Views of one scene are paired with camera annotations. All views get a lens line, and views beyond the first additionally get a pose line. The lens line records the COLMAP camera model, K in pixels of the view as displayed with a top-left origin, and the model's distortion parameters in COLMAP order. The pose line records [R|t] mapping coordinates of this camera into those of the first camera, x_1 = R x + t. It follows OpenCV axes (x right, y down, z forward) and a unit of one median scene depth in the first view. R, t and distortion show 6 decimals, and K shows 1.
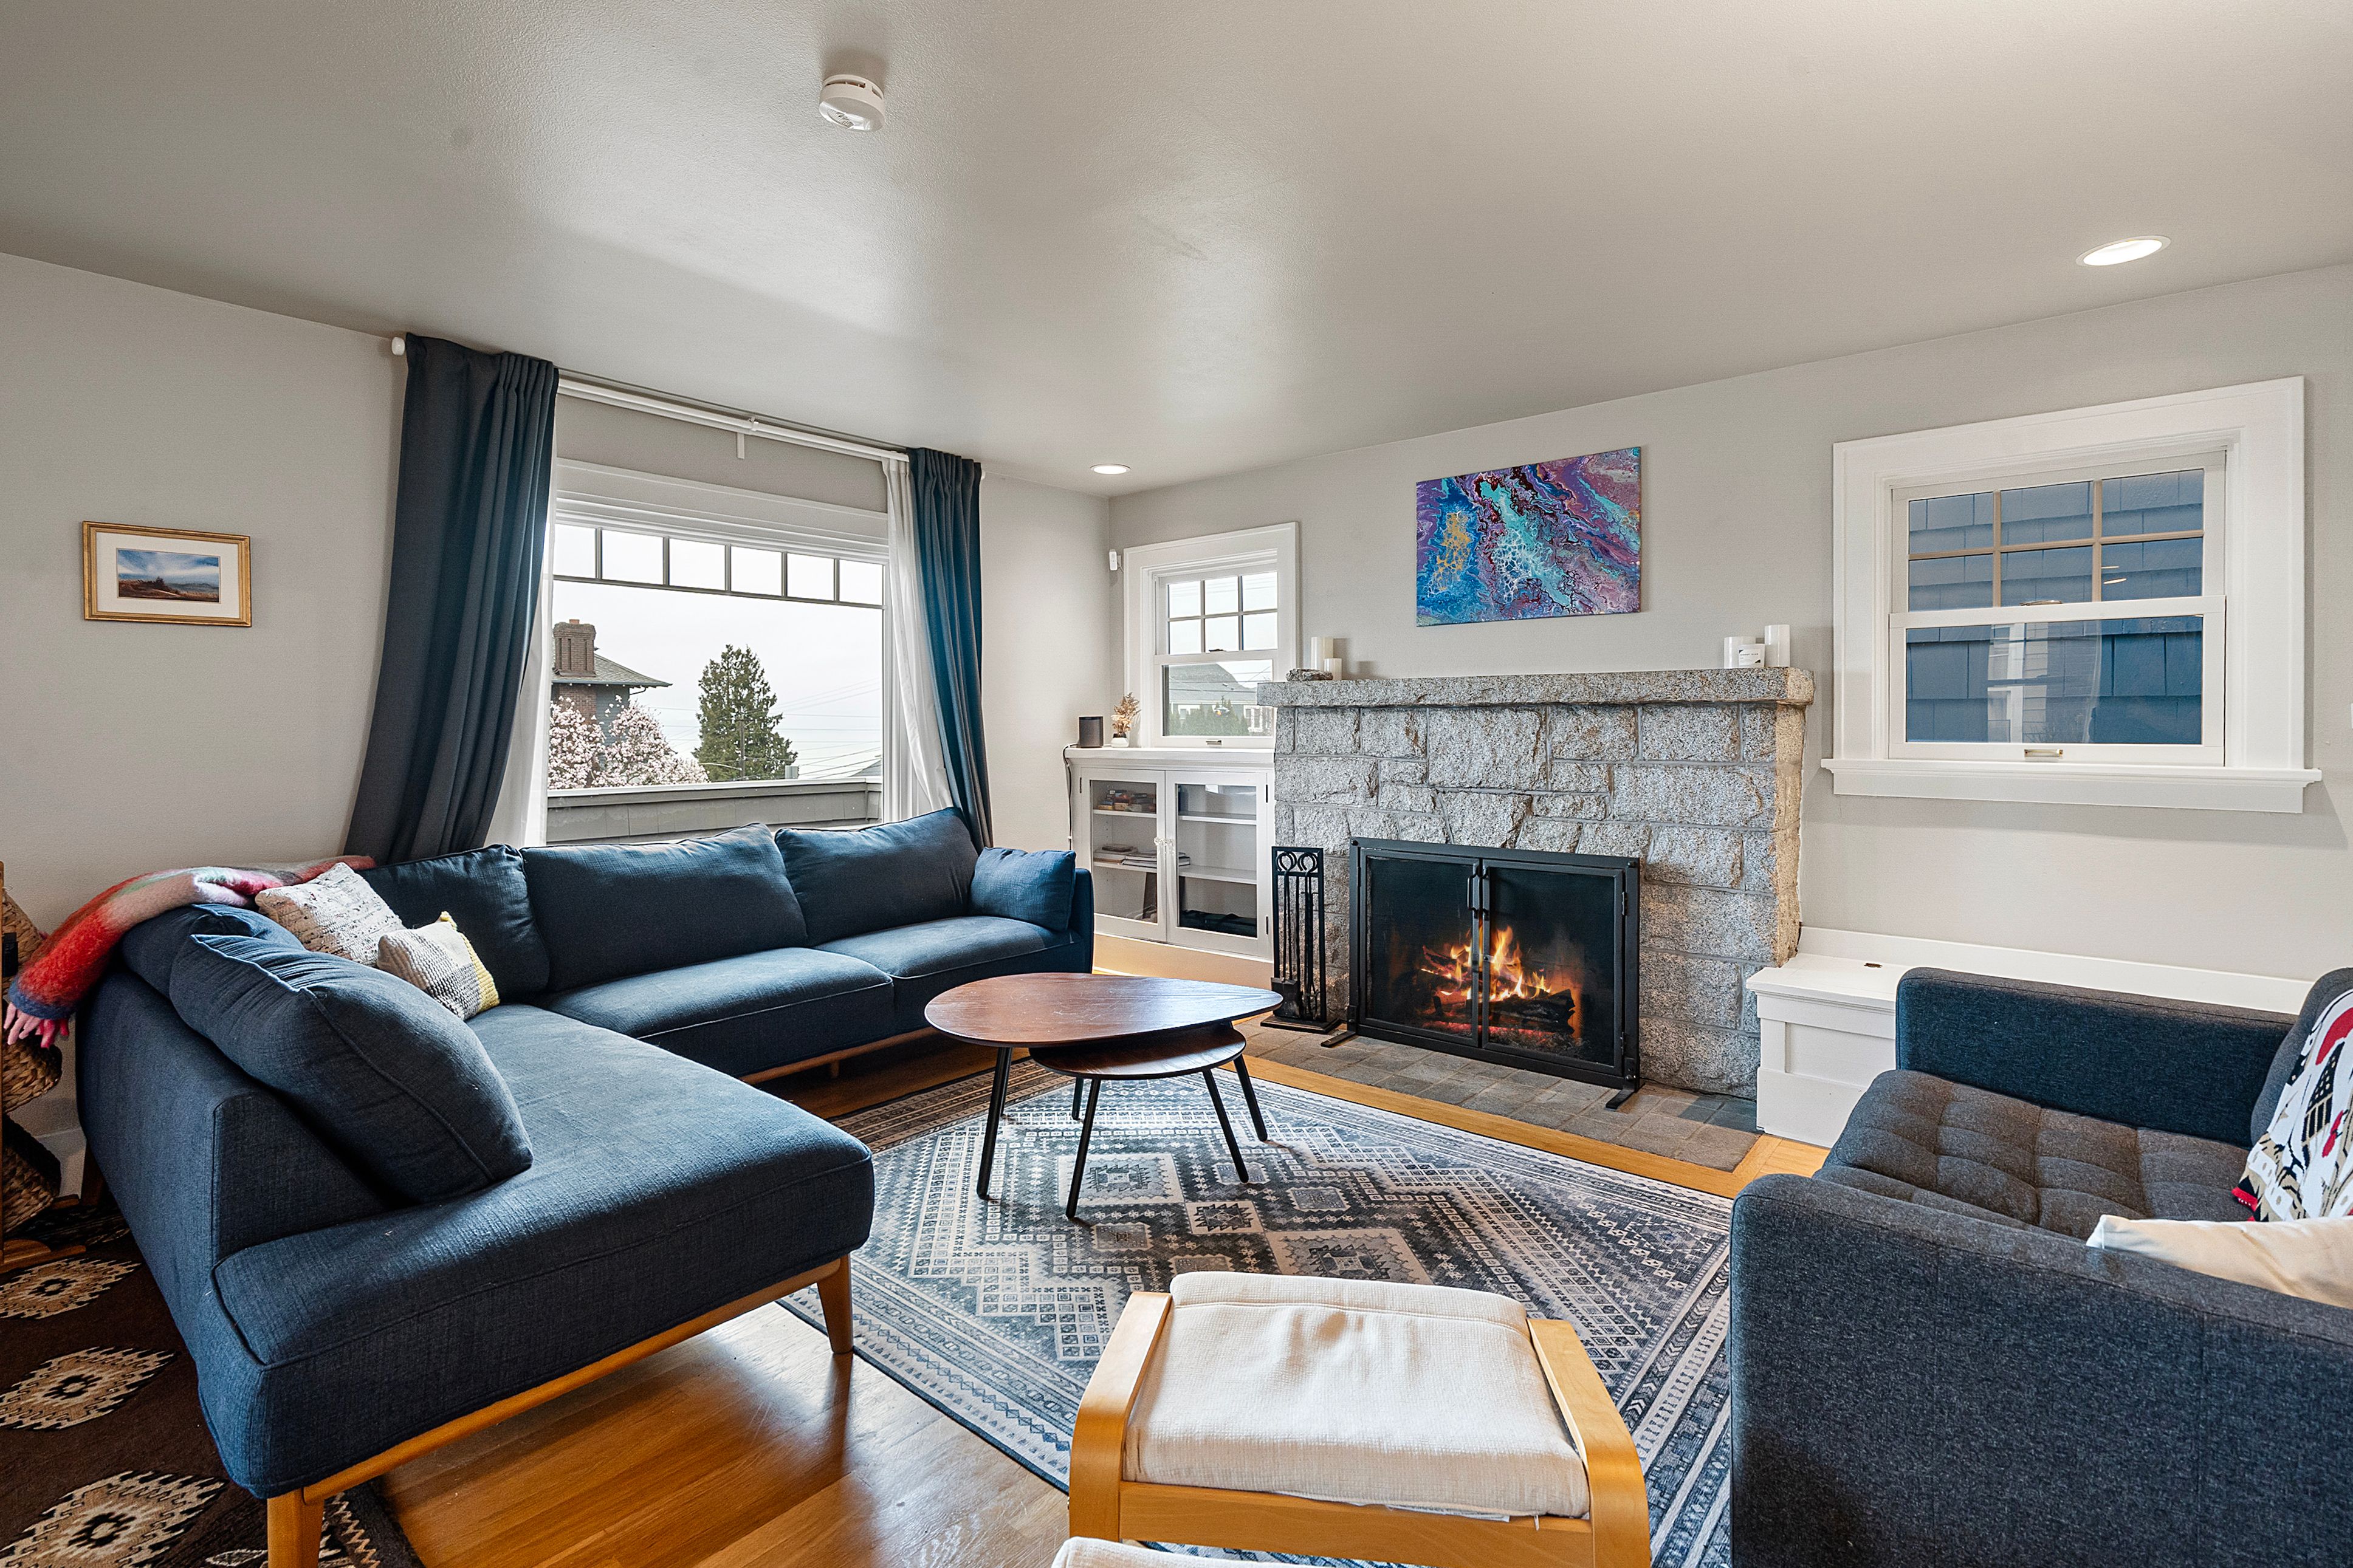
lens RADIAL K [[1075.6, 0, 1216.5], [0, 1075.6, 726.8], [0, 0, 1]] dist [-0.004104, 0.001710]
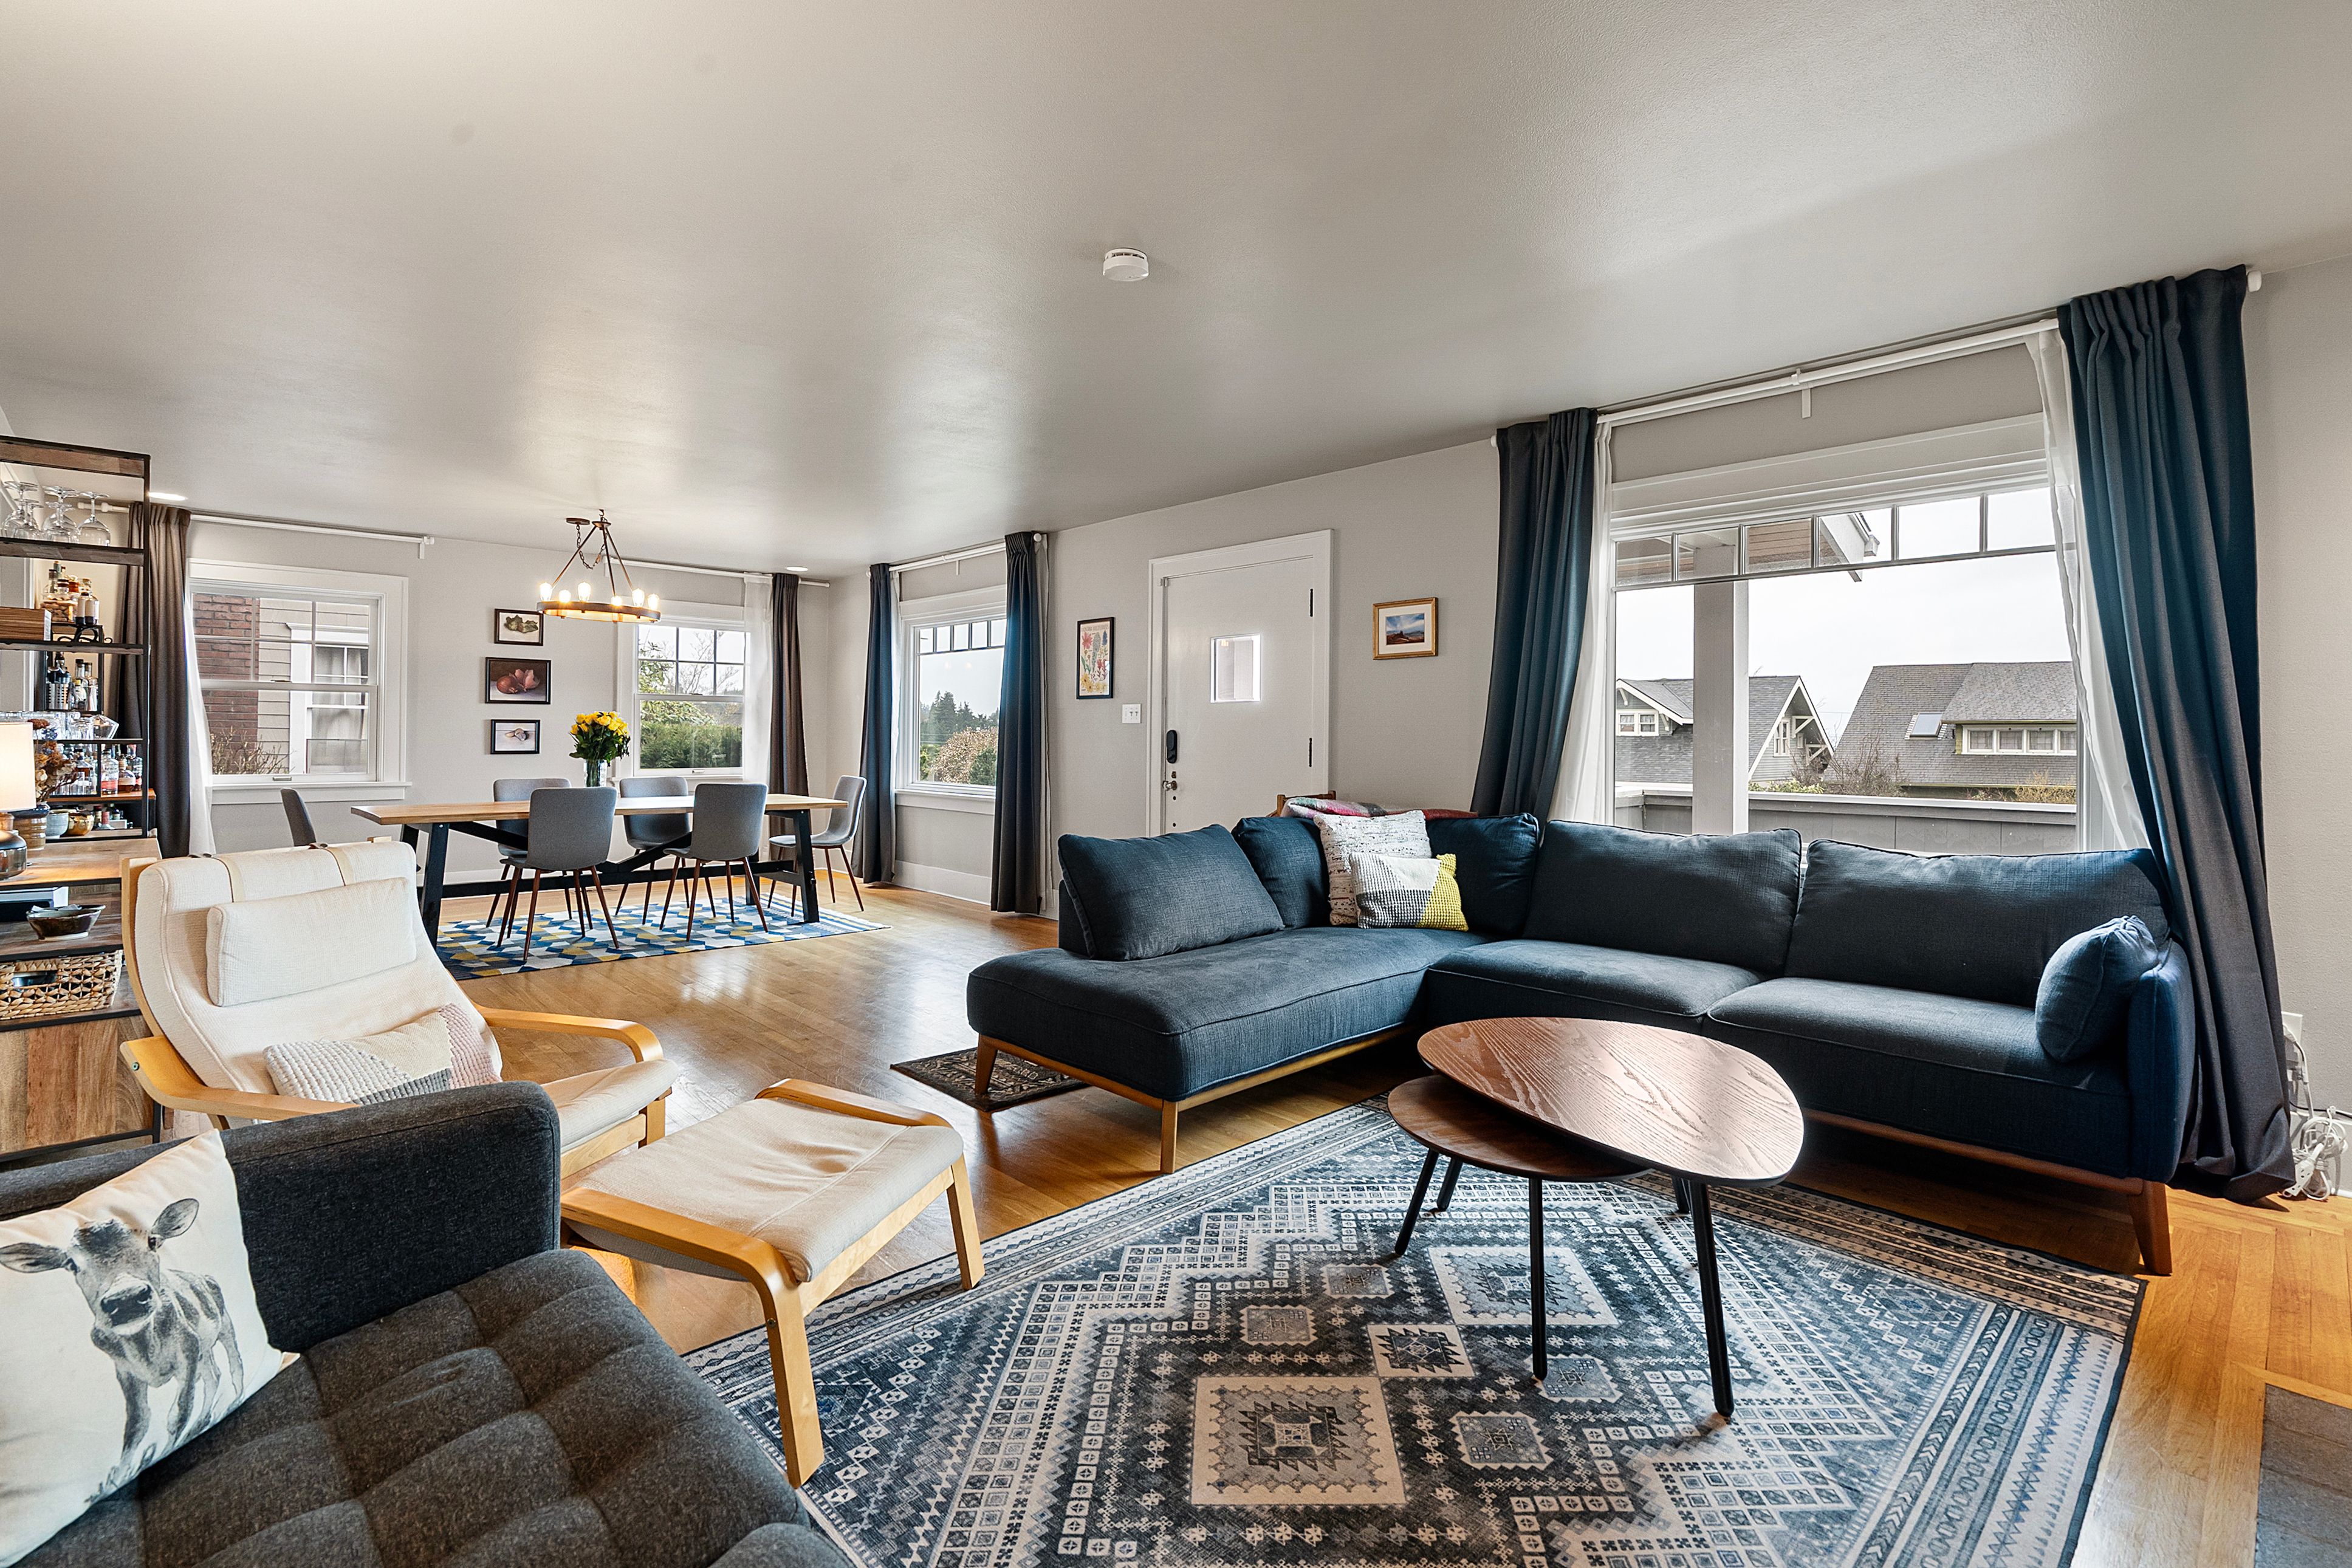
lens RADIAL K [[1075.2, 0, 1155.9], [0, 1075.2, 724.2], [0, 0, 1]] dist [-0.004104, 0.001710]
pose [[-0.126021, -0.008602, -0.991990, 0.738718], [-0.011594, 0.999907, -0.007198, 0.023267], [0.991960, 0.010594, -0.126109, 0.858272]]
